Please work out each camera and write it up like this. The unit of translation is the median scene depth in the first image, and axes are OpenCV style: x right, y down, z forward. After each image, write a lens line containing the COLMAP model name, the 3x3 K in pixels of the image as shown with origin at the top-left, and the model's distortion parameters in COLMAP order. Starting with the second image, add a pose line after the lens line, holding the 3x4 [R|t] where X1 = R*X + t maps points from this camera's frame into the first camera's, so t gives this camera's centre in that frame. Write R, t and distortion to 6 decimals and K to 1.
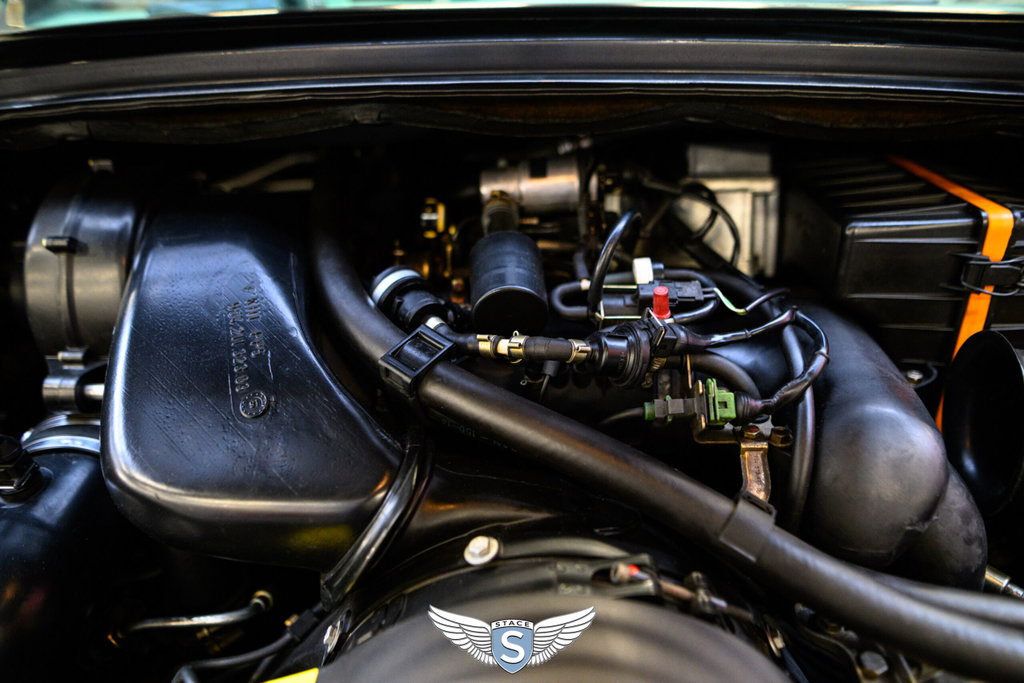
lens RADIAL K [[726.0, 0, 538.5], [0, 726.0, 341.4], [0, 0, 1]] dist [0.001202, 0.002682]
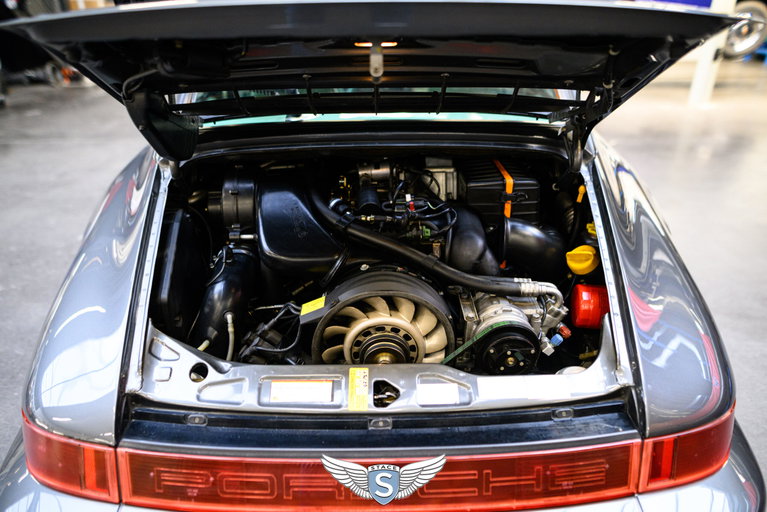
lens RADIAL K [[543.8, 0, 403.4], [0, 543.8, 255.9], [0, 0, 1]] dist [0.001202, 0.002682]
pose [[0.998848, -0.019693, 0.043769, 0.003856], [0.019842, 0.999799, -0.002982, 0.185352], [-0.043701, 0.003847, 0.999037, -1.571325]]
